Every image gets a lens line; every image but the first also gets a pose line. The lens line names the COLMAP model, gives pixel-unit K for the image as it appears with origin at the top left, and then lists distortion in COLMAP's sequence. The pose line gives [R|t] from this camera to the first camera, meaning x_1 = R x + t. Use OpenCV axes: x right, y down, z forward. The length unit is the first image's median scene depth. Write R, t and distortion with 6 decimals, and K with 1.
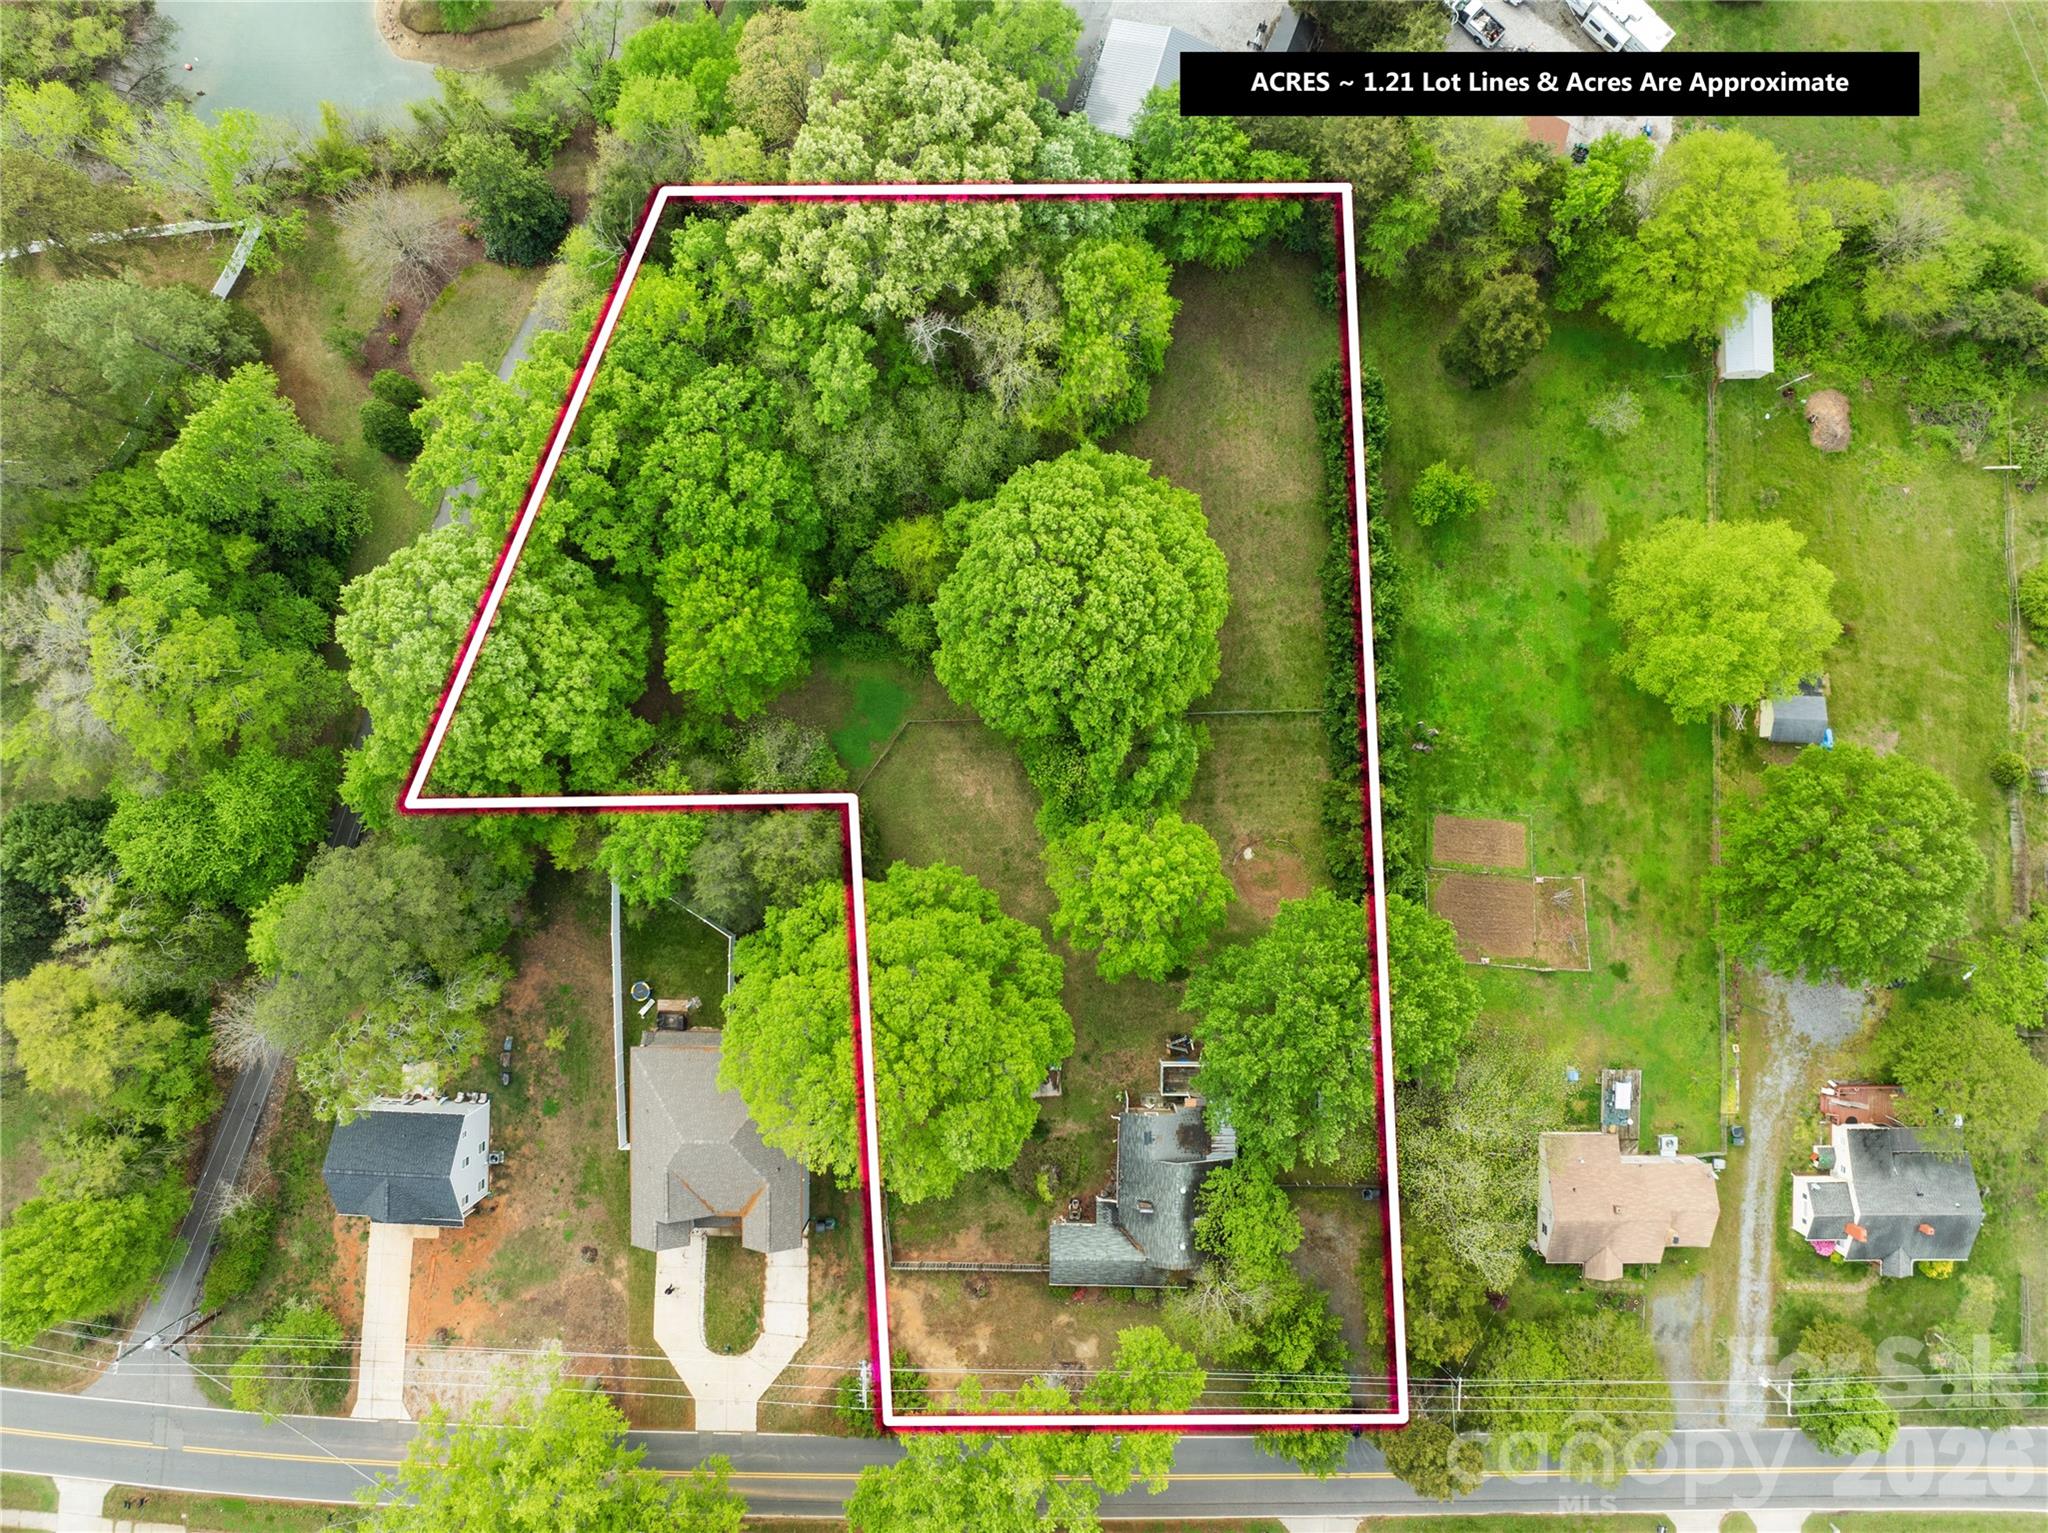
lens RADIAL K [[1434.8, 0, 1024.0], [0, 1434.8, 766.5], [0, 0, 1]] dist [-0.048194, 0.022885]
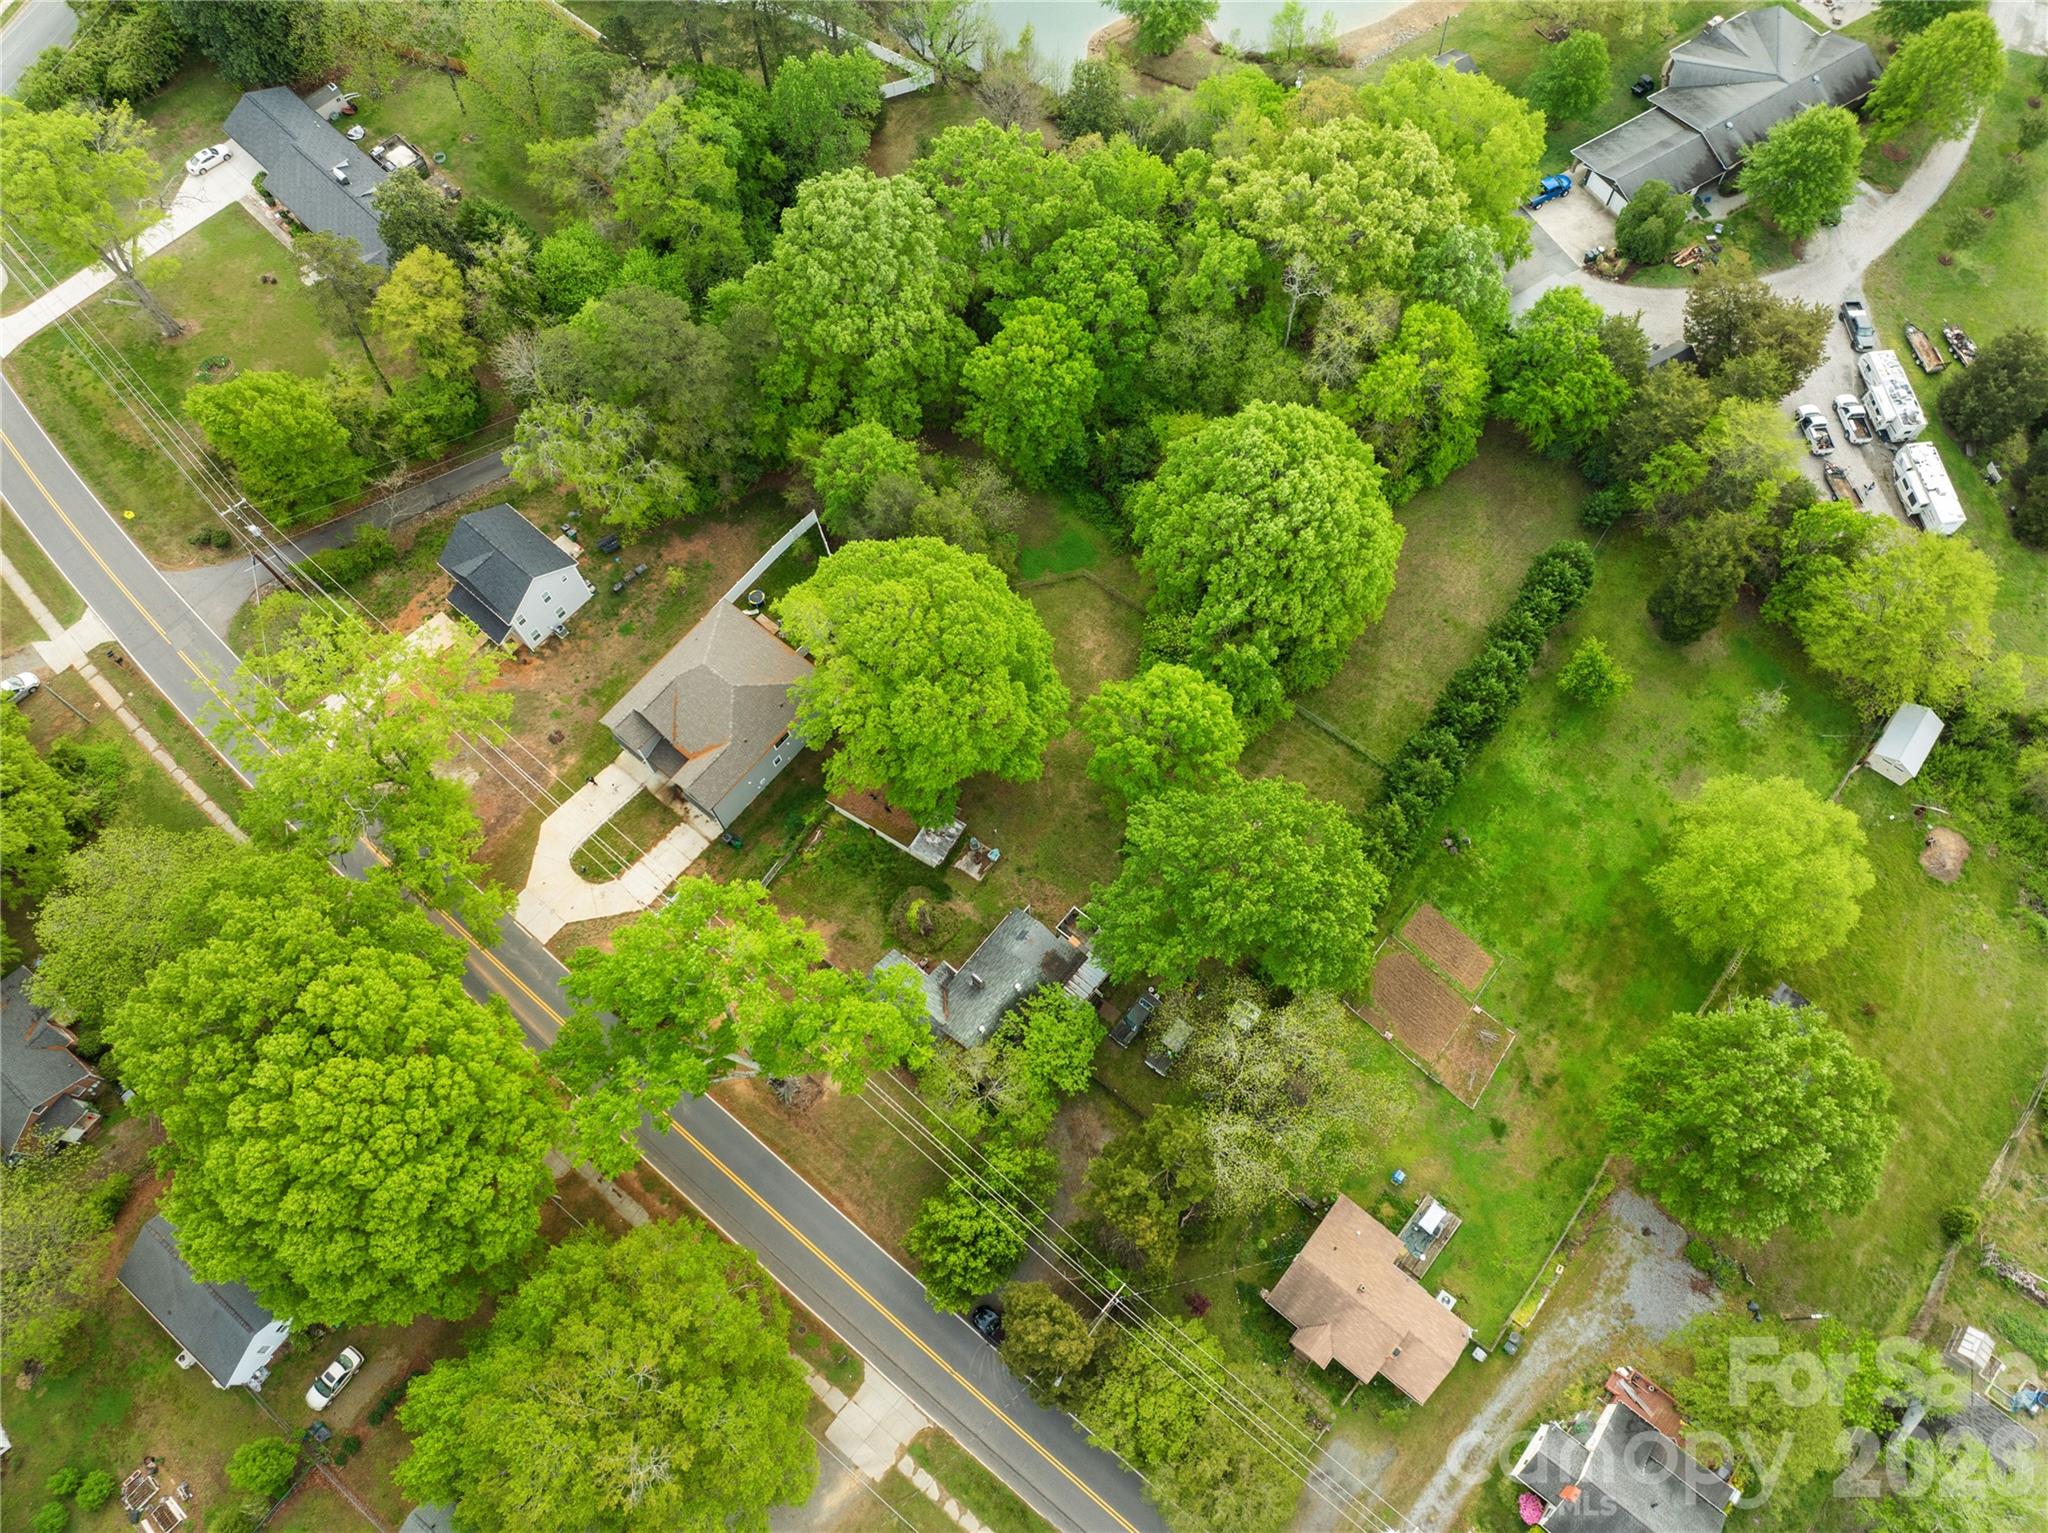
lens RADIAL K [[1453.5, 0, 1024.0], [0, 1453.5, 766.5], [0, 0, 1]] dist [-0.036697, 0.006501]
pose [[0.775805, 0.576185, -0.257171, 0.280442], [-0.630875, 0.715498, -0.300099, 0.474180], [0.011093, 0.395061, 0.918588, -0.016269]]
